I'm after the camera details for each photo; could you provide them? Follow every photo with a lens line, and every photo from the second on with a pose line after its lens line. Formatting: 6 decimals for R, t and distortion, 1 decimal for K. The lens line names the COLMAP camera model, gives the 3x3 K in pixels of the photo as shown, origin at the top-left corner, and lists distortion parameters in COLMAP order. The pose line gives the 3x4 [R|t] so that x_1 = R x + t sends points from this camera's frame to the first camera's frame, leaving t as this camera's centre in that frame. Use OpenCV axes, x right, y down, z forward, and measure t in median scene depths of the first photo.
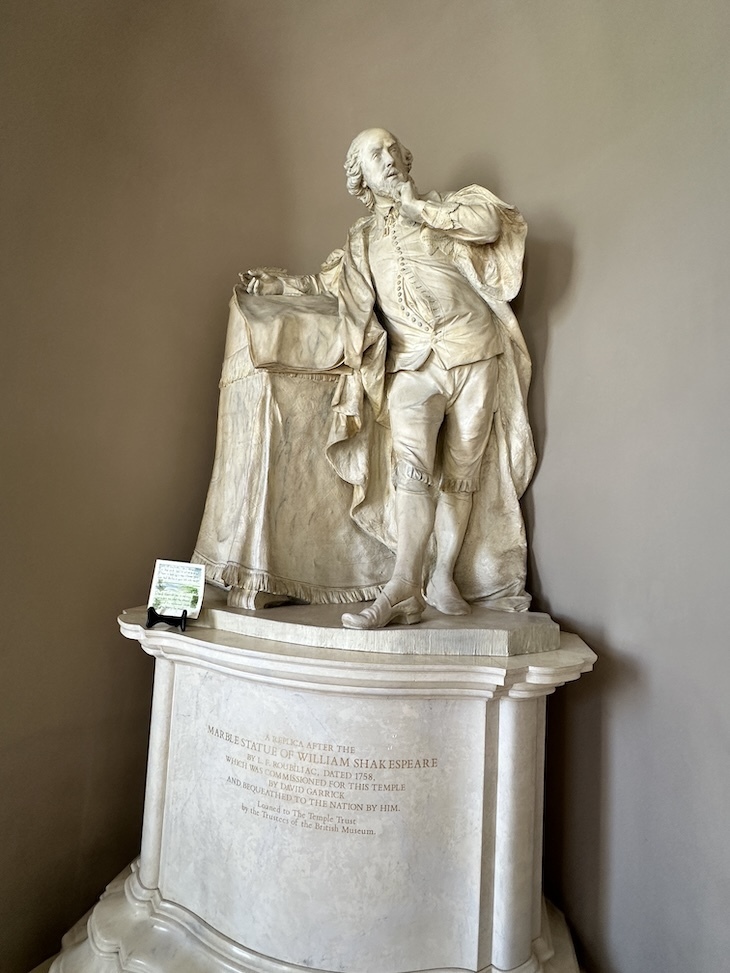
lens RADIAL K [[508.1, 0, 365.0], [0, 508.1, 486.5], [0, 0, 1]] dist [0.000152, 0.000005]
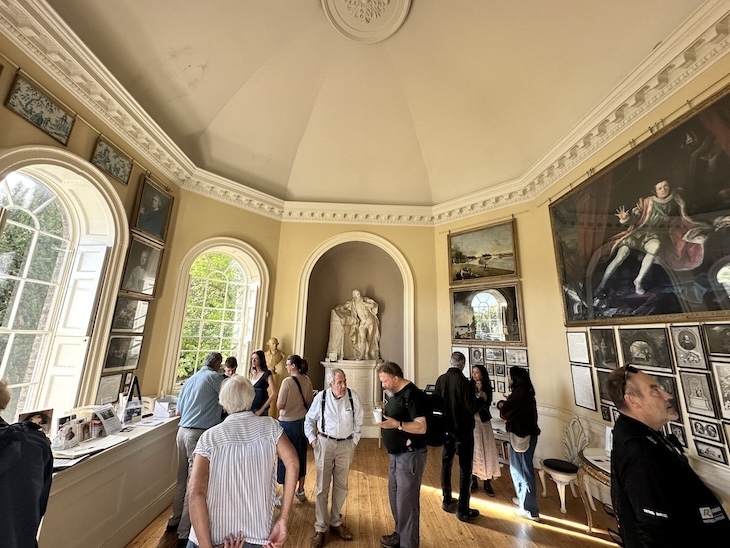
lens RADIAL K [[294.6, 0, 365.0], [0, 294.6, 274.0], [0, 0, 1]] dist [-0.000048, -0.000002]
pose [[0.978641, 0.027339, 0.203748, -0.726123], [0.003656, 0.988646, -0.150218, -0.307459], [-0.205542, 0.147755, 0.967430, -3.066321]]
